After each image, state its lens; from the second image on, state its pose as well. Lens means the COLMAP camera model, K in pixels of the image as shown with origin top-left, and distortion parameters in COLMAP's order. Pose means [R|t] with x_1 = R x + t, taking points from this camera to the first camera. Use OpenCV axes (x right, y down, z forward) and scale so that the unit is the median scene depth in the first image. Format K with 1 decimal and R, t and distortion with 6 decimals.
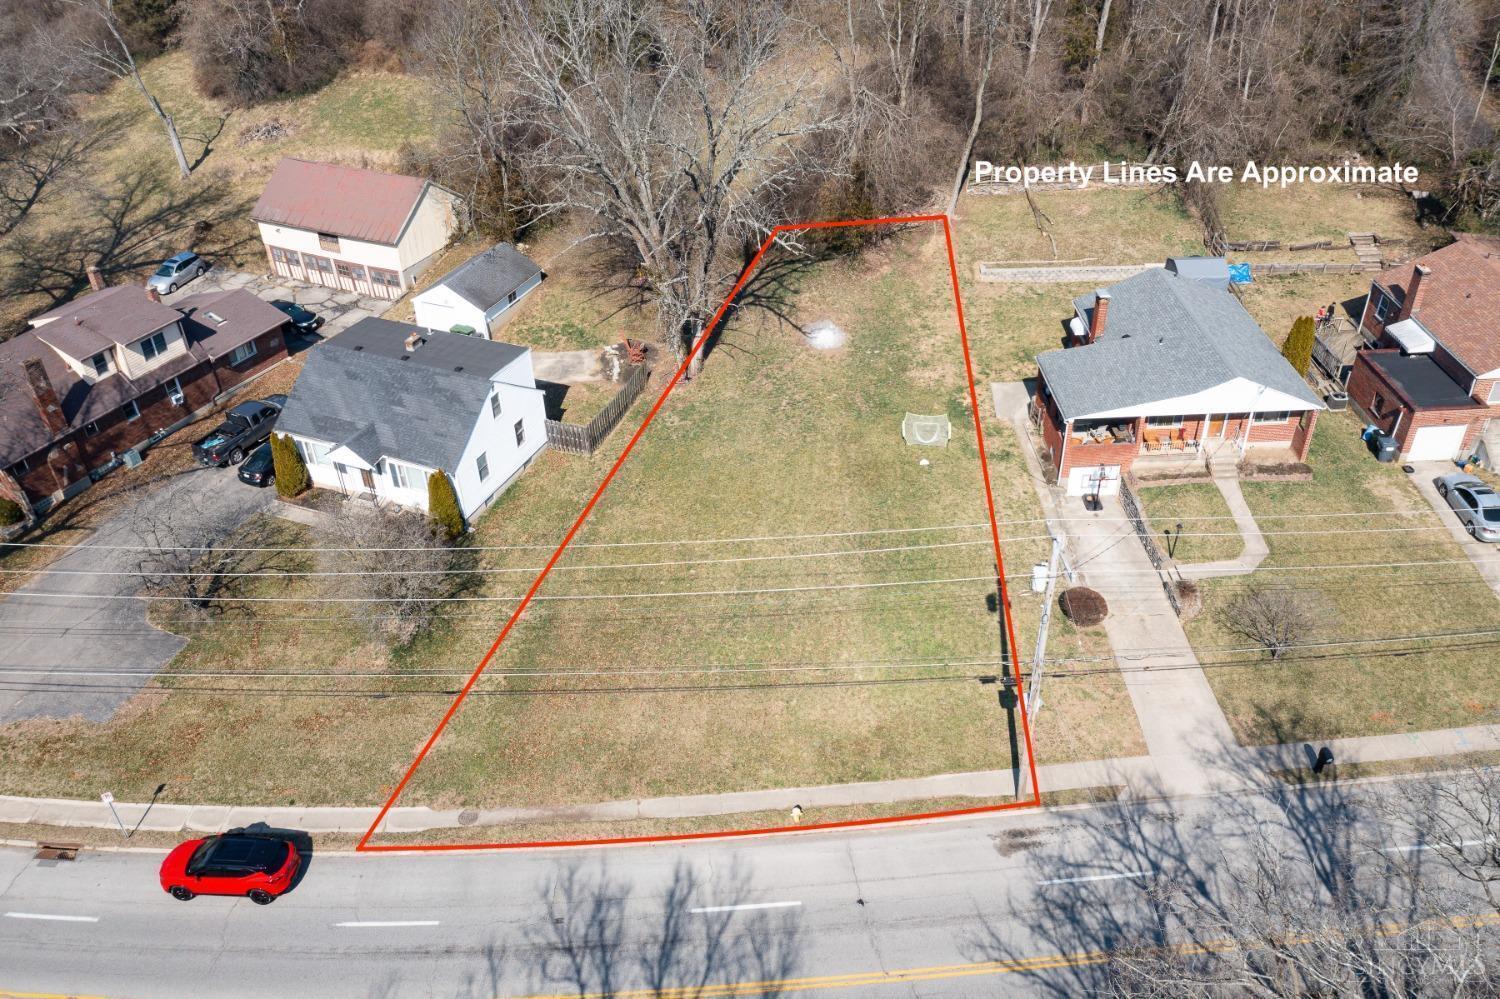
lens RADIAL K [[1215.0, 0, 750.5], [0, 1215.0, 500.6], [0, 0, 1]] dist [-0.017889, -0.000084]
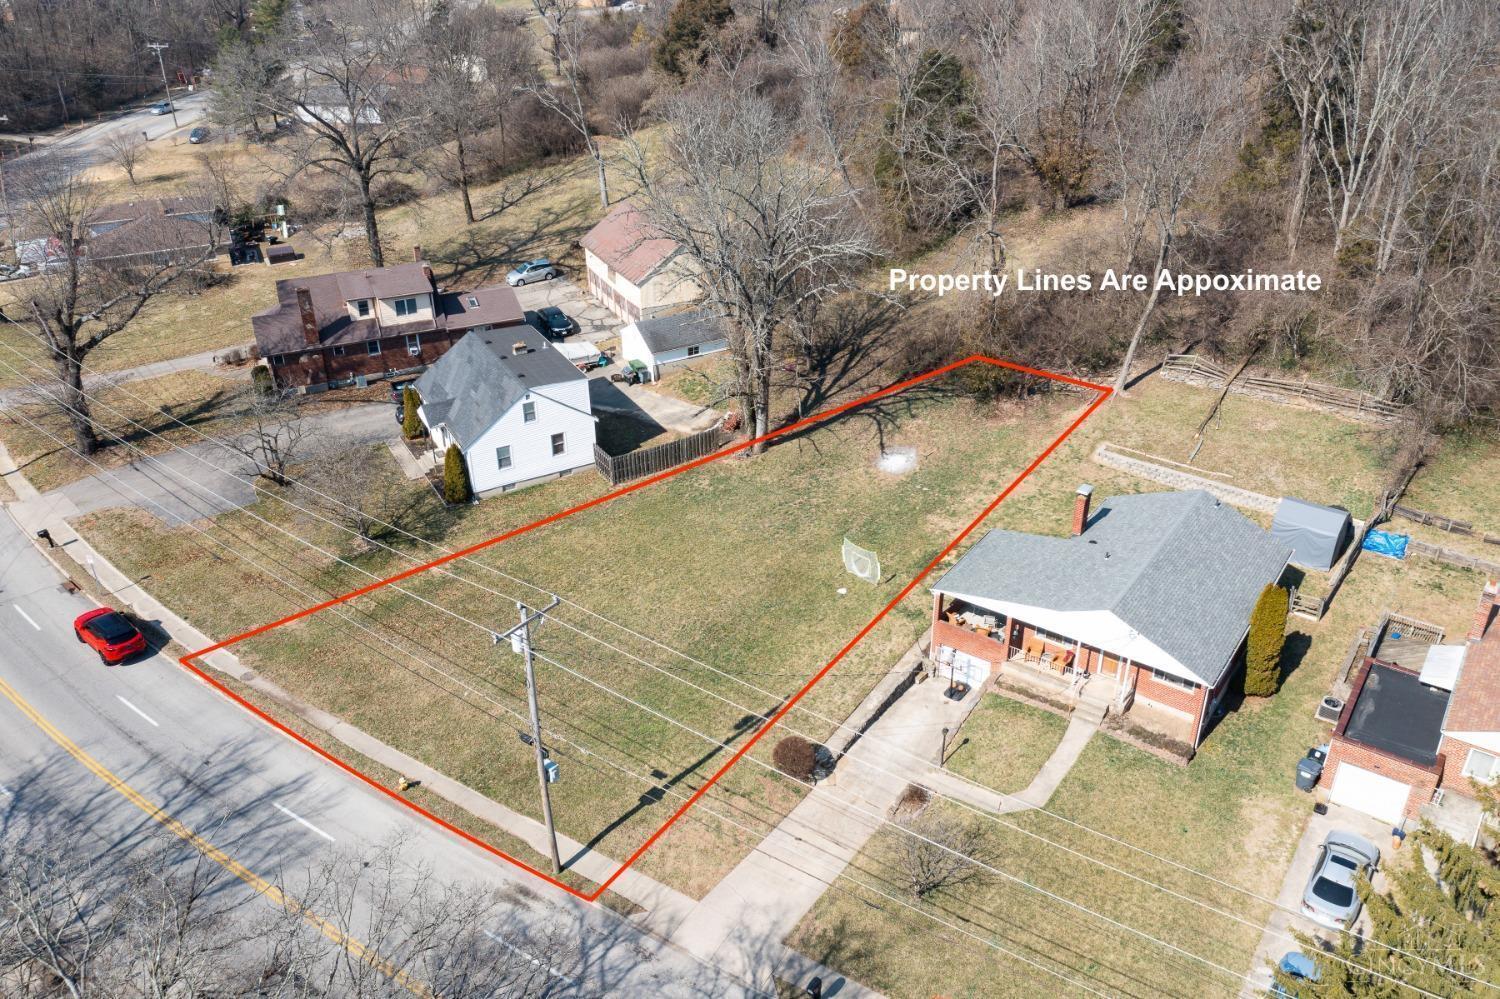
lens RADIAL K [[1215.0, 0, 750.5], [0, 1215.0, 499.1], [0, 0, 1]] dist [-0.017889, -0.000084]
pose [[0.786054, 0.310976, -0.534241, 0.621491], [-0.359316, 0.933104, 0.014470, -0.093634], [0.503002, 0.180587, 0.845209, 0.119717]]
